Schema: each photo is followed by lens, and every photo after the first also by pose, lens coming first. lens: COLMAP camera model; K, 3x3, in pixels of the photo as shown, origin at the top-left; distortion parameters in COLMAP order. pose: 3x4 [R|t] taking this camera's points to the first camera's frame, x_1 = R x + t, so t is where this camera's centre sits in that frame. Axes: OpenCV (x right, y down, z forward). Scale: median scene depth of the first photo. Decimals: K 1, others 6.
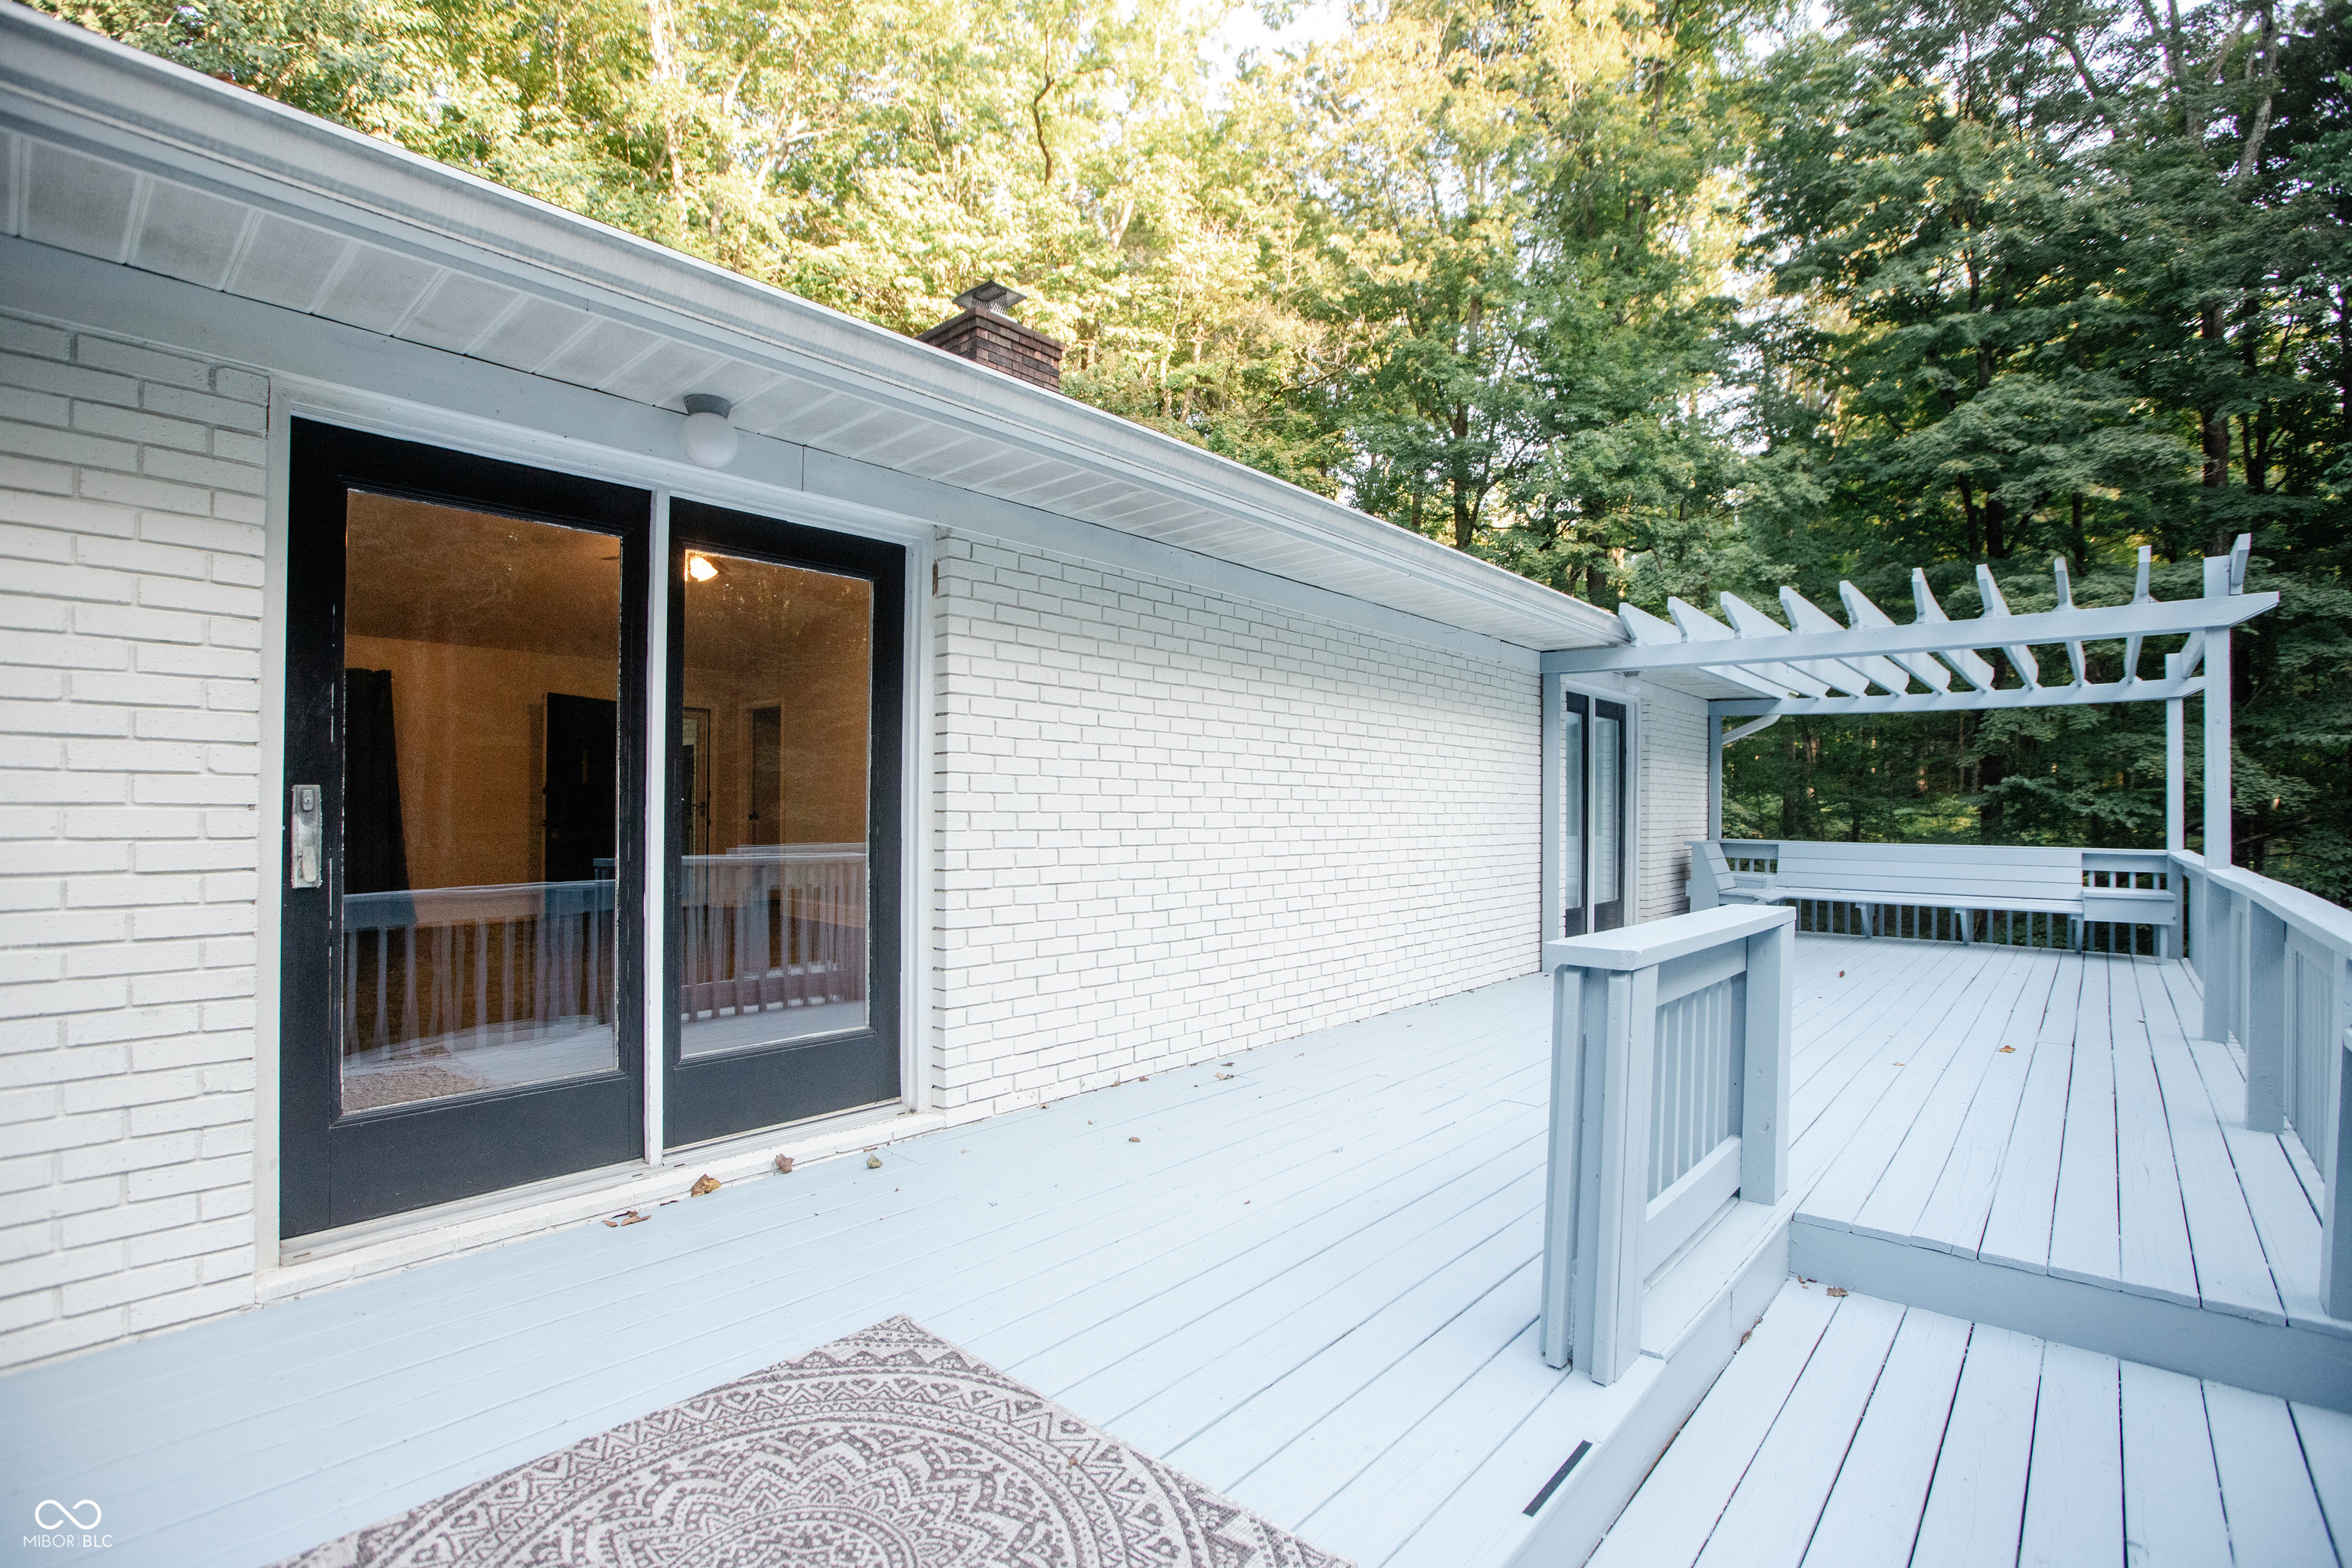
lens RADIAL K [[1073.1, 0, 1177.1], [0, 1073.1, 797.5], [0, 0, 1]] dist [-0.052573, 0.023506]
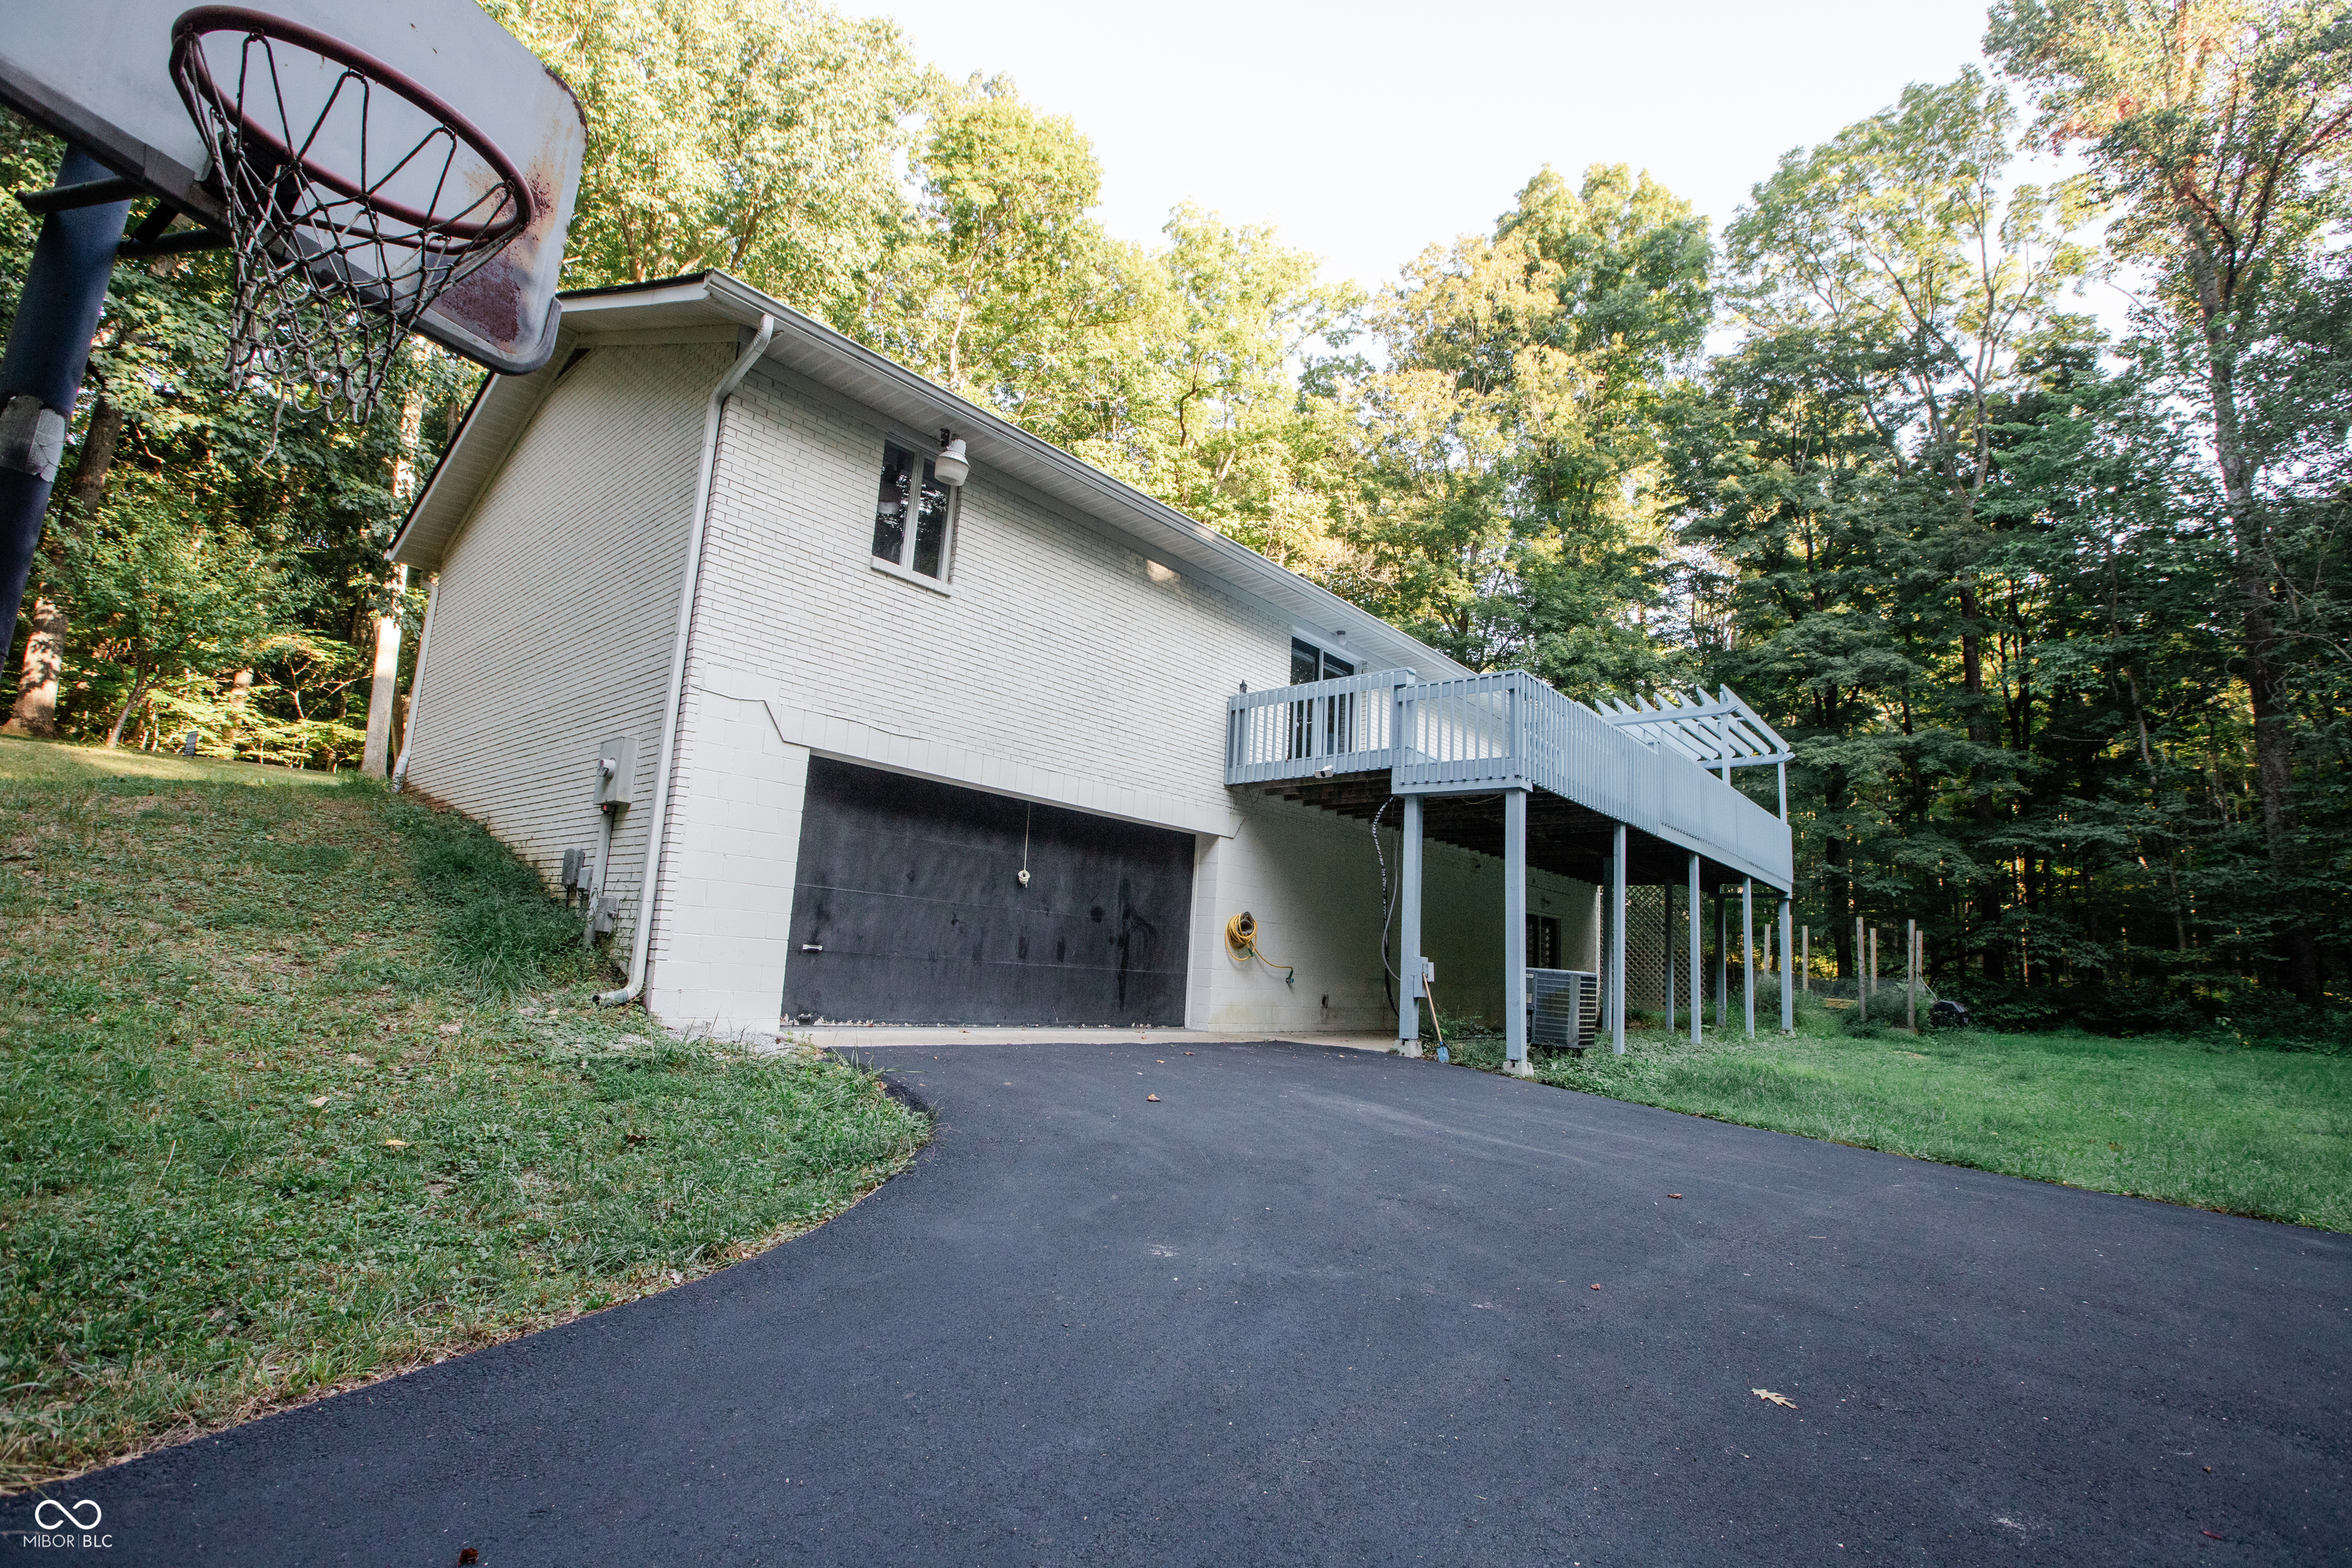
lens RADIAL K [[1073.1, 0, 1177.1], [0, 1073.1, 797.5], [0, 0, 1]] dist [-0.052573, 0.023506]
pose [[0.998790, 0.048254, 0.009528, -0.131165], [-0.046216, 0.986997, -0.153953, 0.127797], [-0.016832, 0.153327, 0.988032, -0.408258]]
